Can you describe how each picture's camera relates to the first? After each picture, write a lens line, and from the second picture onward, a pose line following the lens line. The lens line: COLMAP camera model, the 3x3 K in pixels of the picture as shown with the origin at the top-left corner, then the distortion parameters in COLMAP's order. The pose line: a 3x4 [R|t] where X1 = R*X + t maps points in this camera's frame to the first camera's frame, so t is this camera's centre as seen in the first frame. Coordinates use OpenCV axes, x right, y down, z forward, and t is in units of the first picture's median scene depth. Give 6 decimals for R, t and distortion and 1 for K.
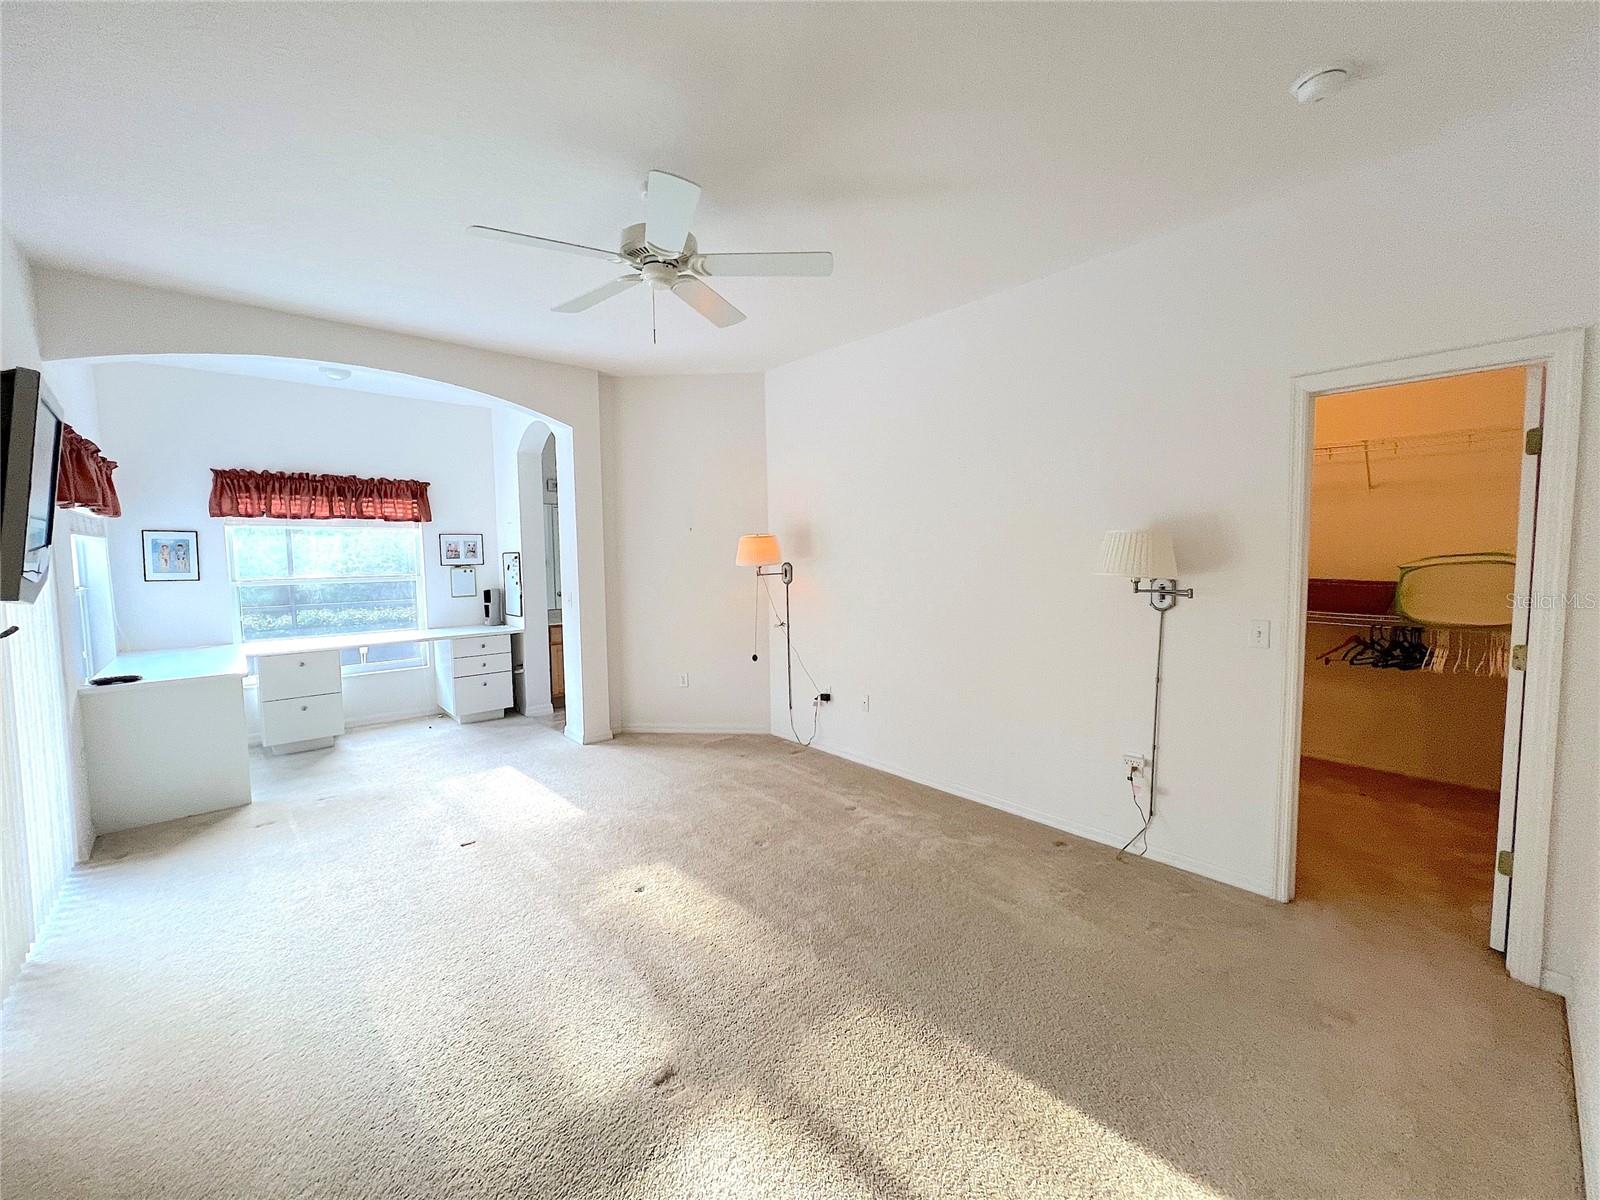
lens RADIAL K [[640.5, 0, 797.0], [0, 640.5, 594.3], [0, 0, 1]] dist [0.000550, 0.000070]
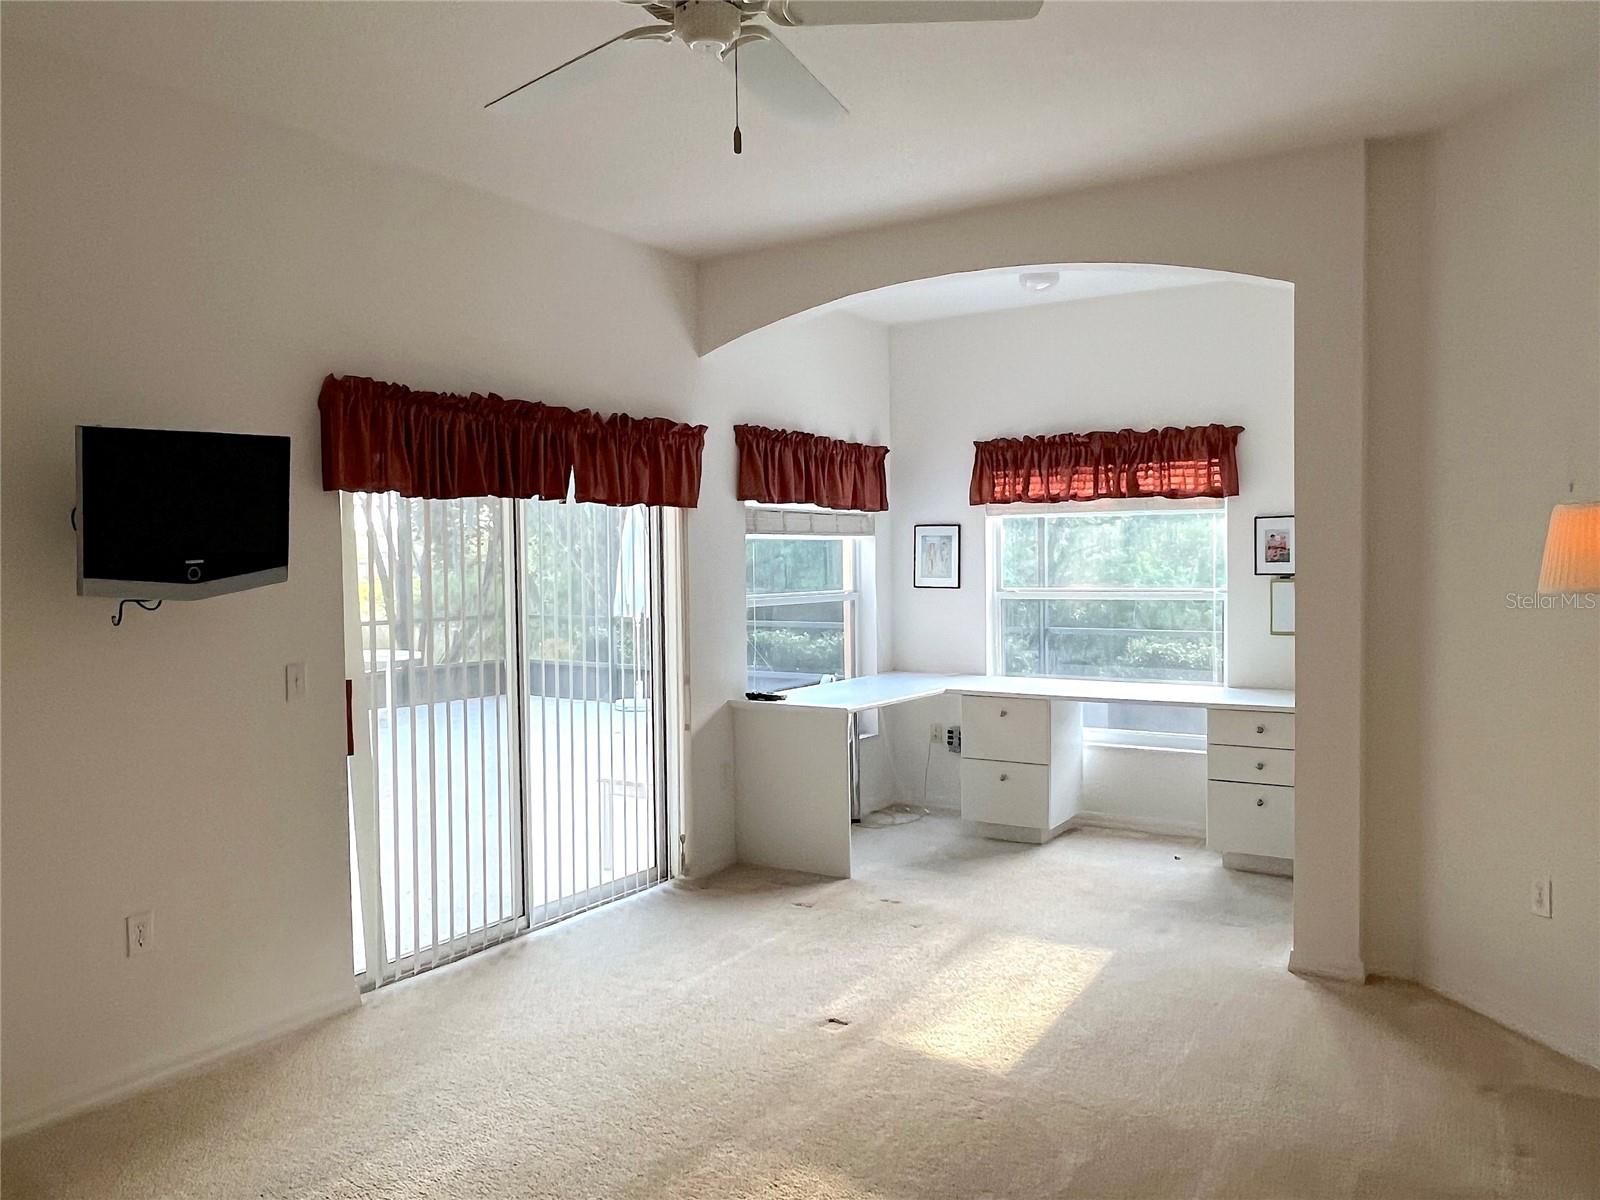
lens RADIAL K [[1185.7, 0, 798.8], [0, 1185.7, 605.6], [0, 0, 1]] dist [-0.004421, -0.007112]
pose [[0.271596, 0.045985, -0.961312, 0.362227], [-0.056158, 0.997913, 0.031870, -0.032803], [0.960772, 0.045329, 0.273612, 0.397131]]
